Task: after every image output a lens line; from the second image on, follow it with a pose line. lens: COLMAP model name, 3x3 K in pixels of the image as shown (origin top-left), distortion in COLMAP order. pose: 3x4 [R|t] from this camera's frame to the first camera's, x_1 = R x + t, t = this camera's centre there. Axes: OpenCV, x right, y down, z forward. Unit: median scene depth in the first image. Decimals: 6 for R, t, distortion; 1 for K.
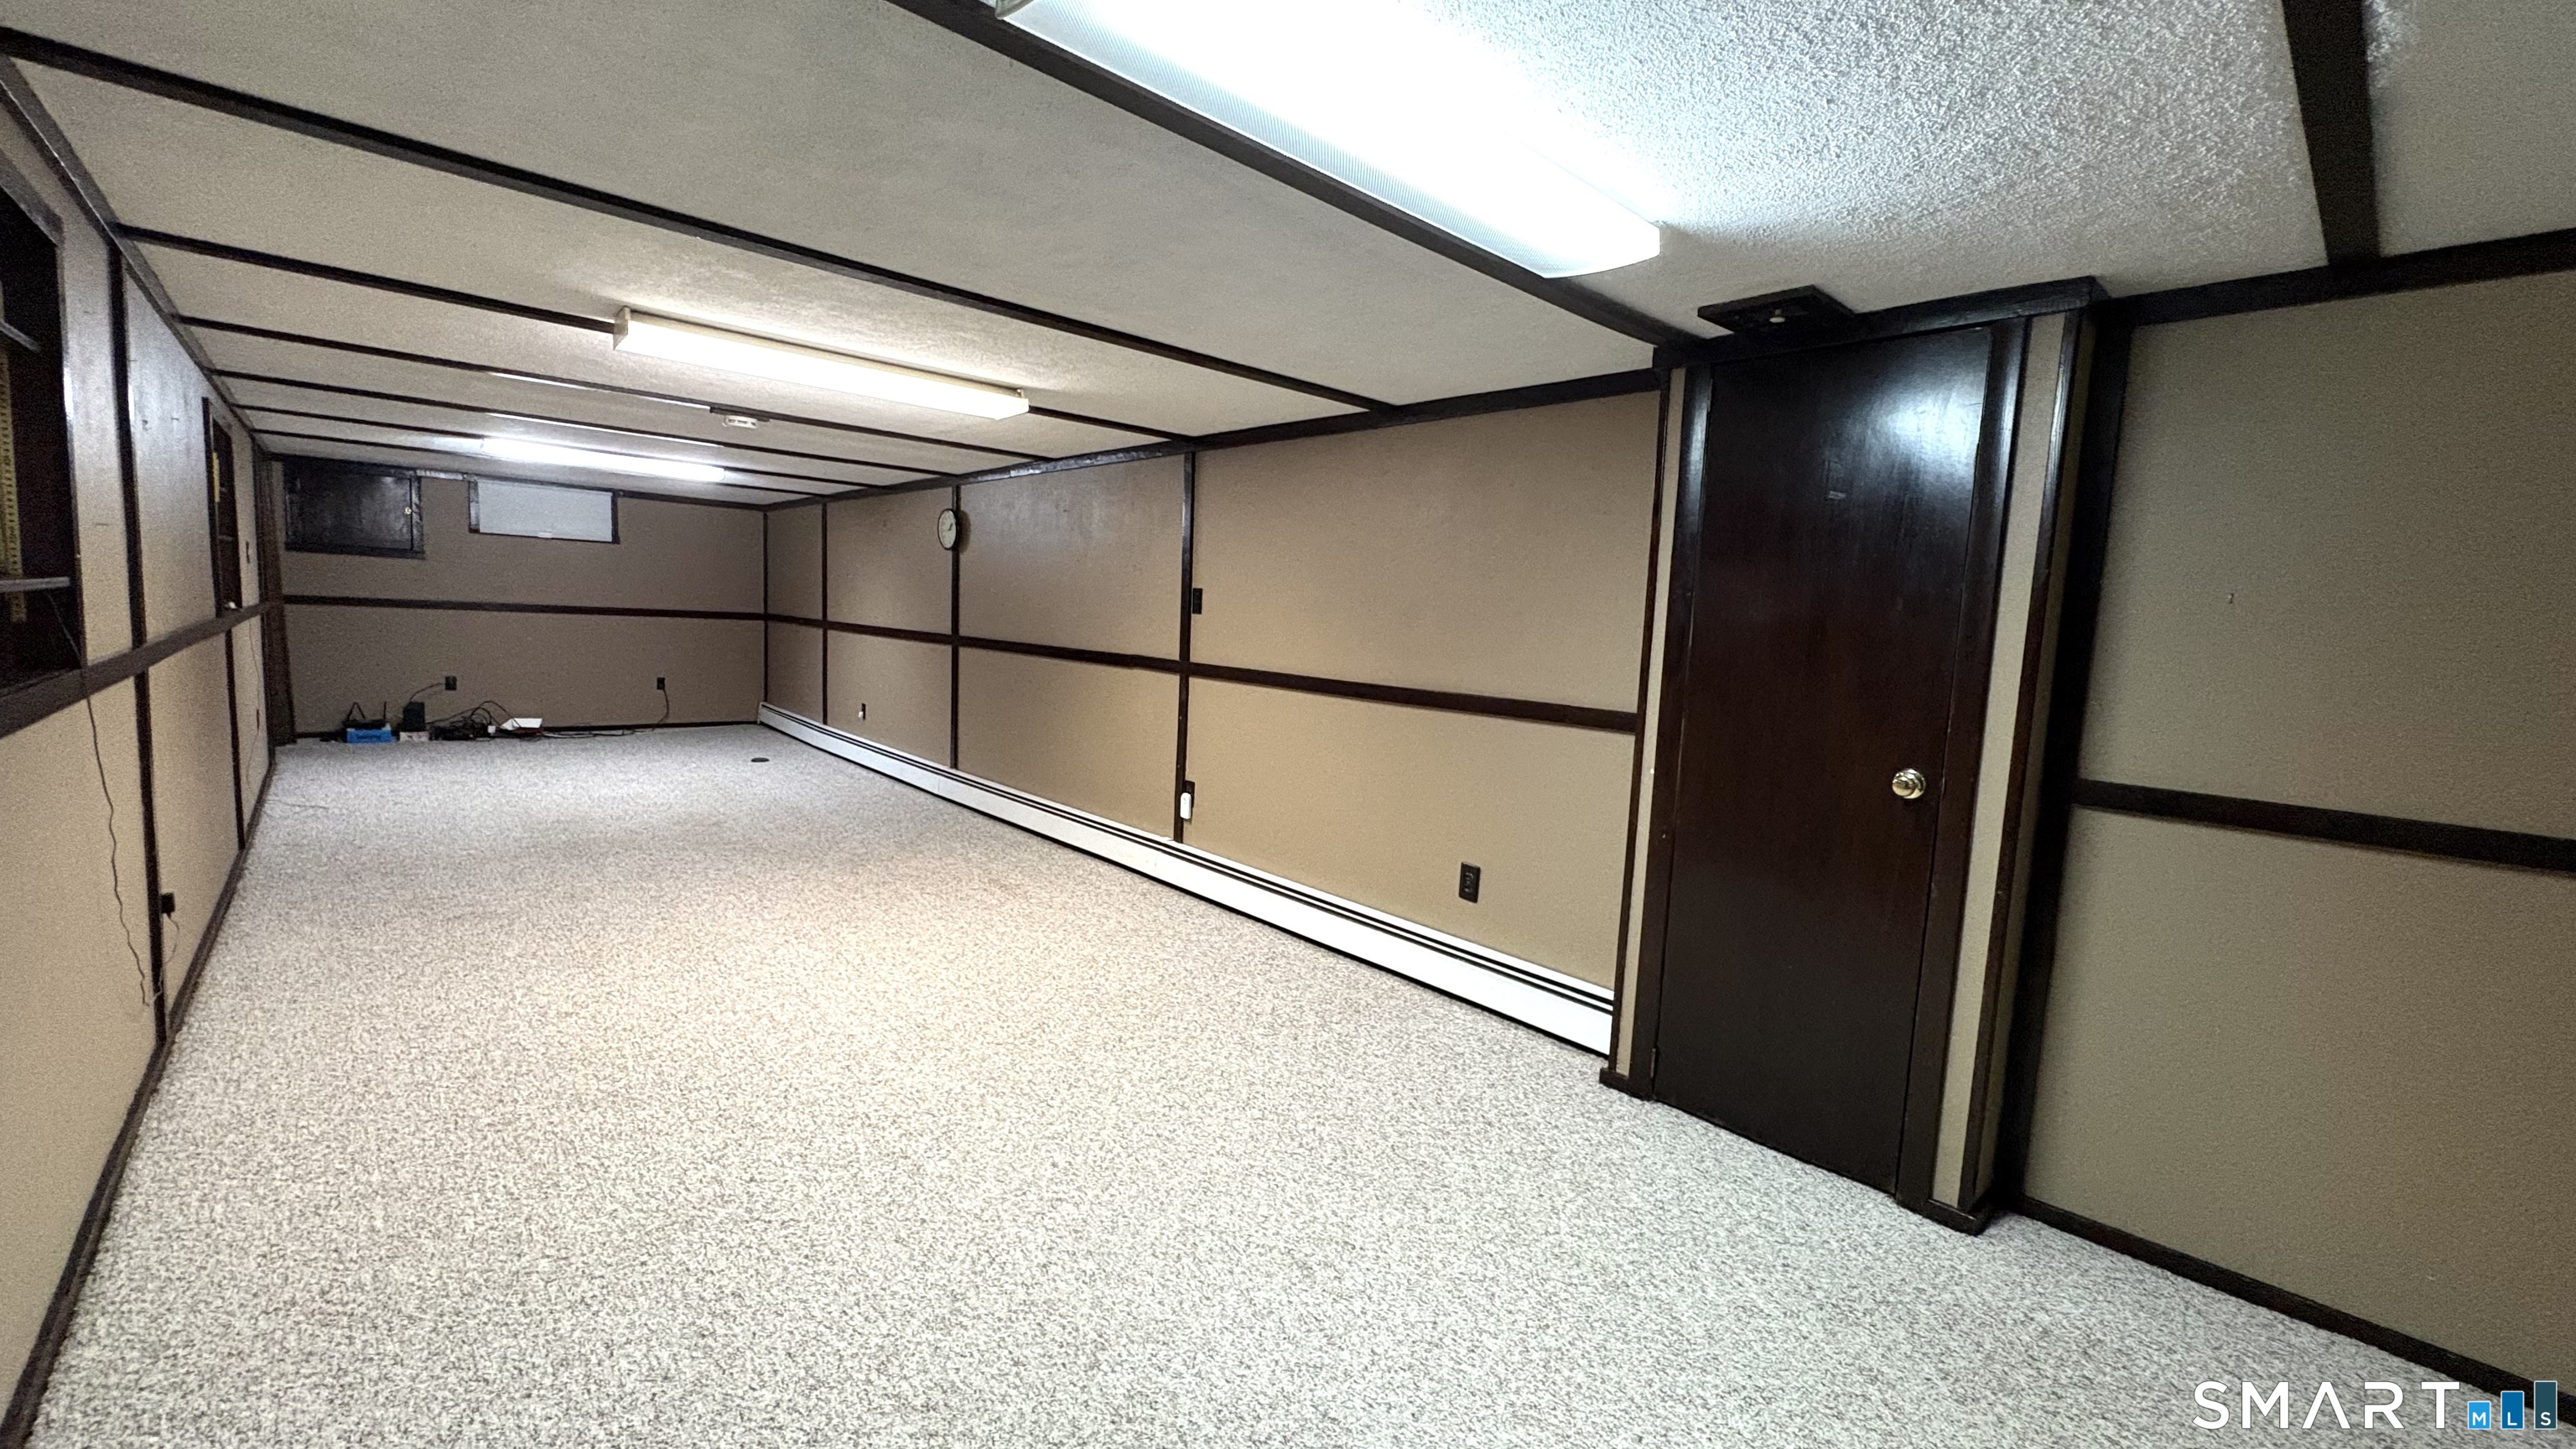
lens RADIAL K [[1025.7, 0, 1286.6], [0, 1025.7, 722.6], [0, 0, 1]] dist [0.000659, 0.000360]
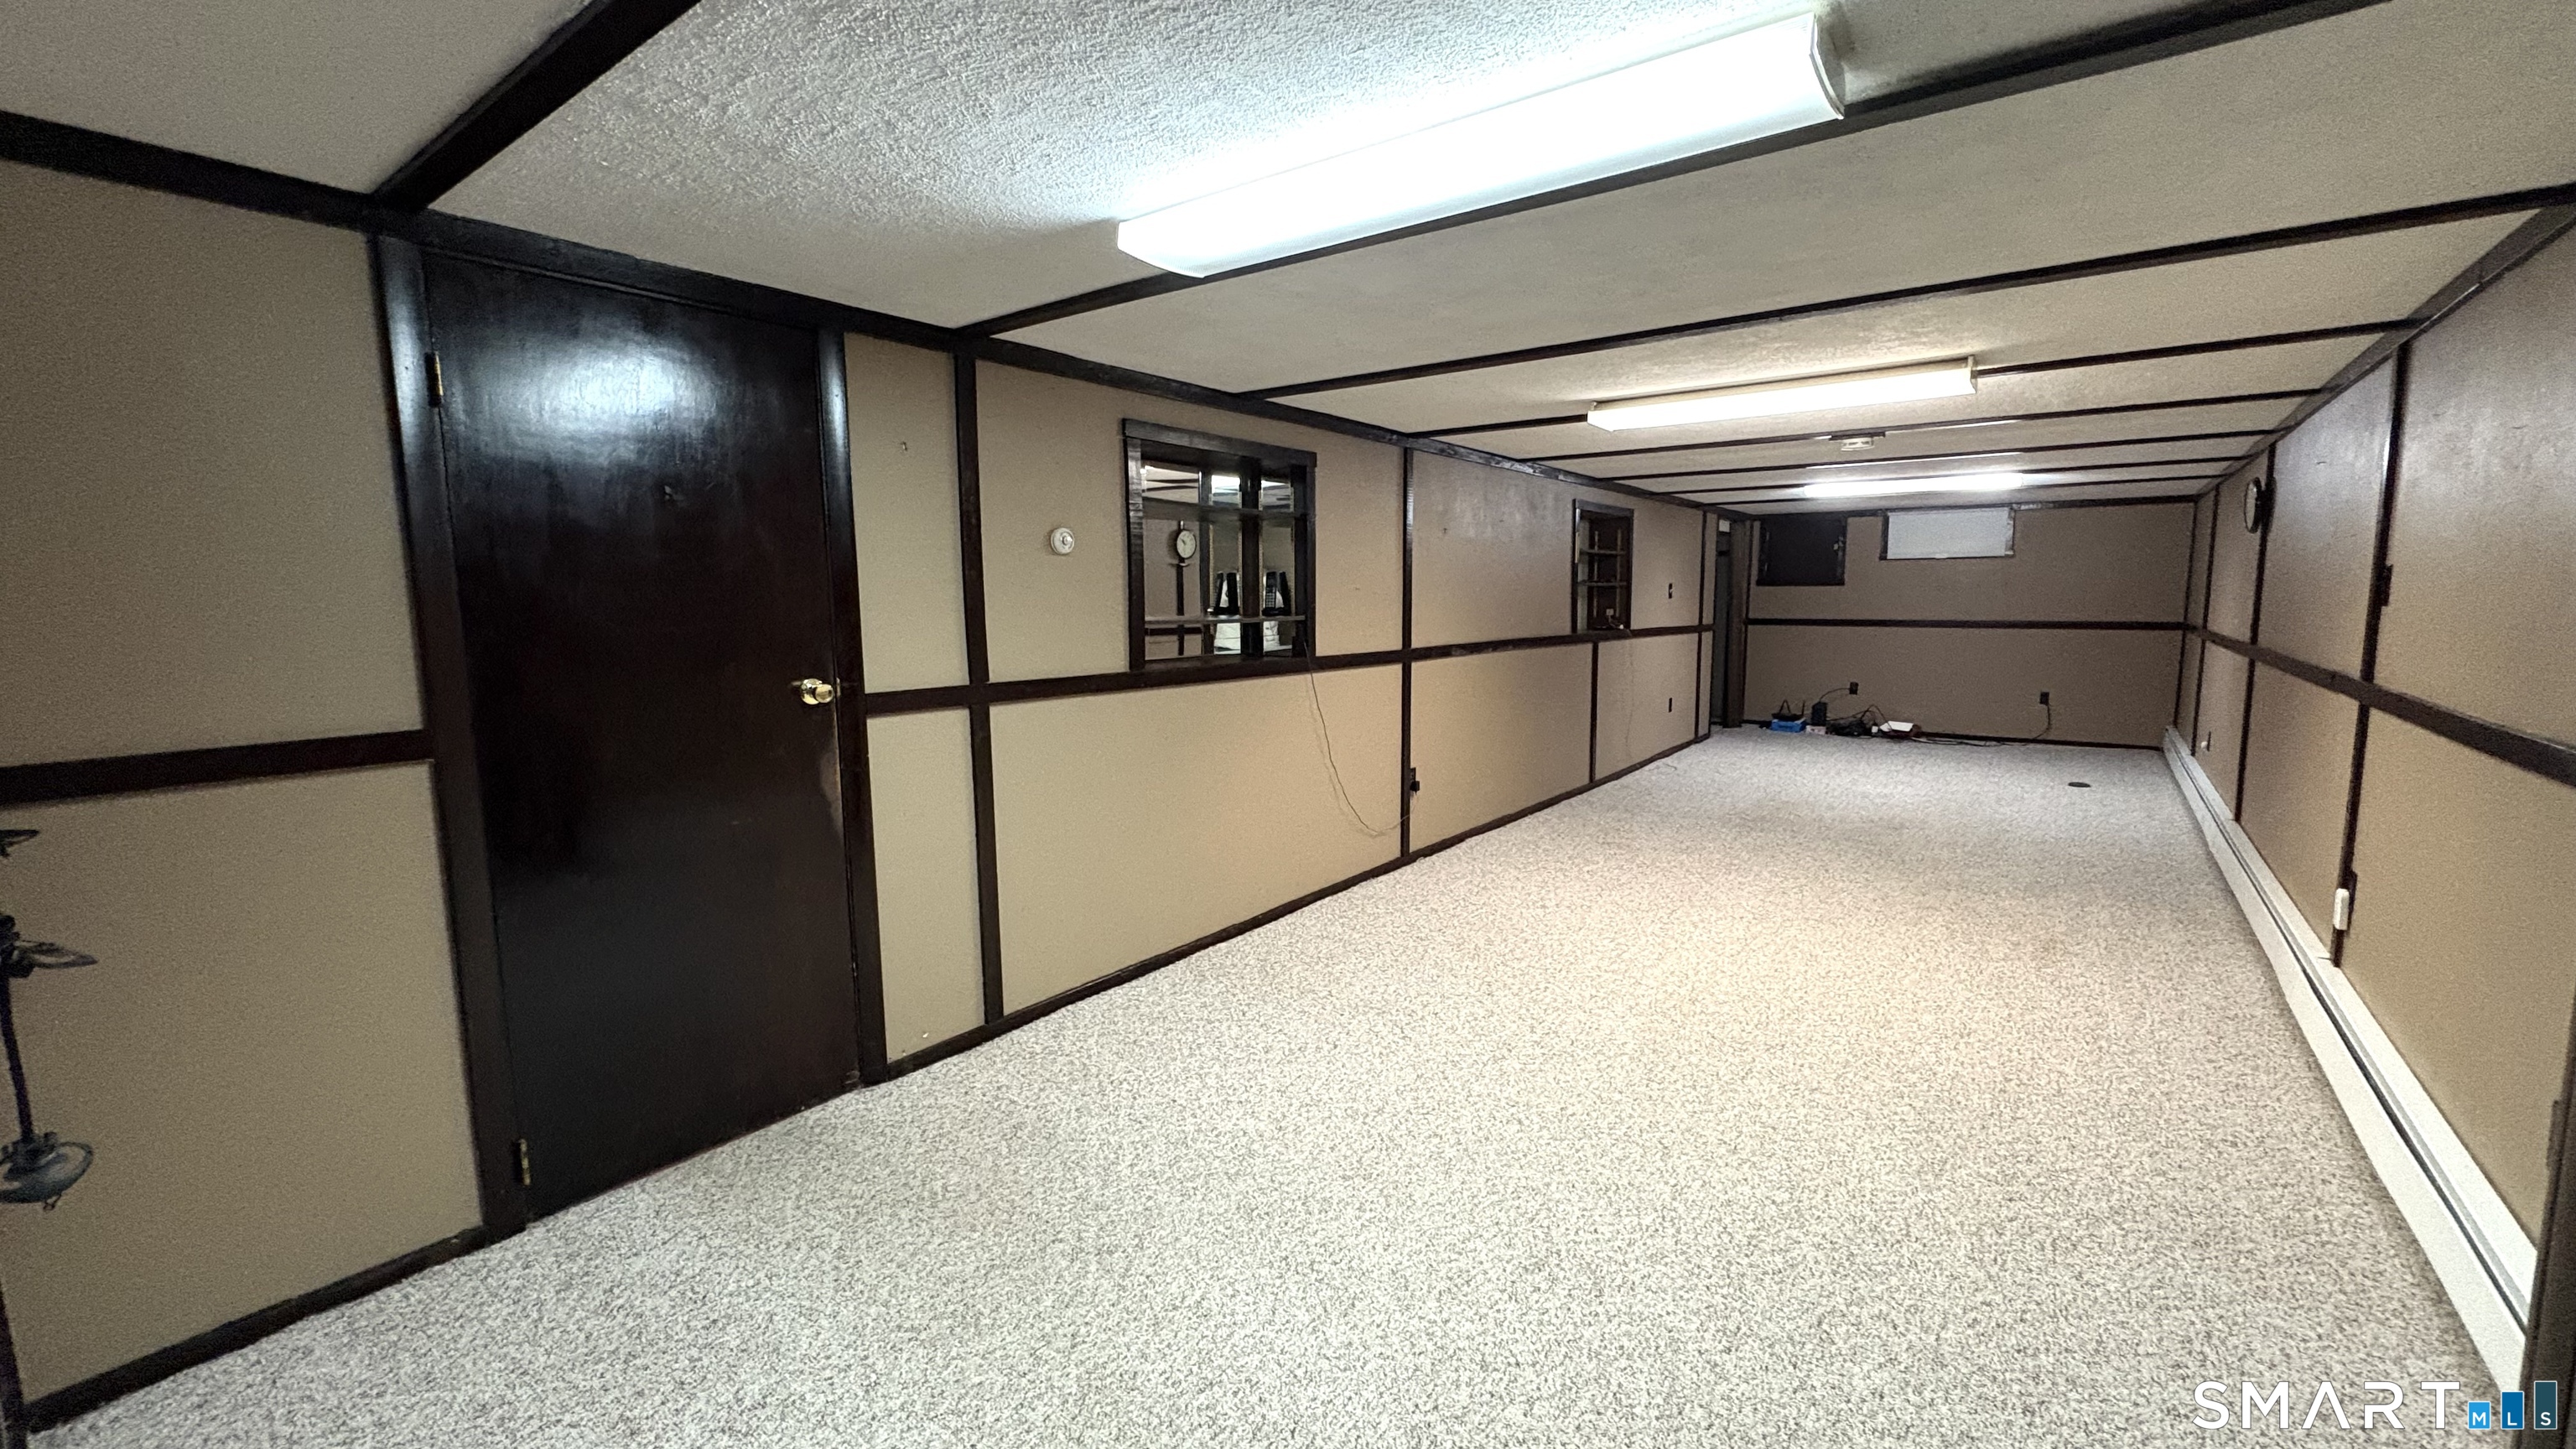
lens RADIAL K [[1025.7, 0, 1286.6], [0, 1025.7, 722.6], [0, 0, 1]] dist [0.000659, 0.000360]
pose [[0.184879, 0.069886, -0.980273, 0.408841], [-0.086368, 0.994764, 0.054631, -0.012600], [0.978959, 0.074565, 0.189947, 0.237669]]
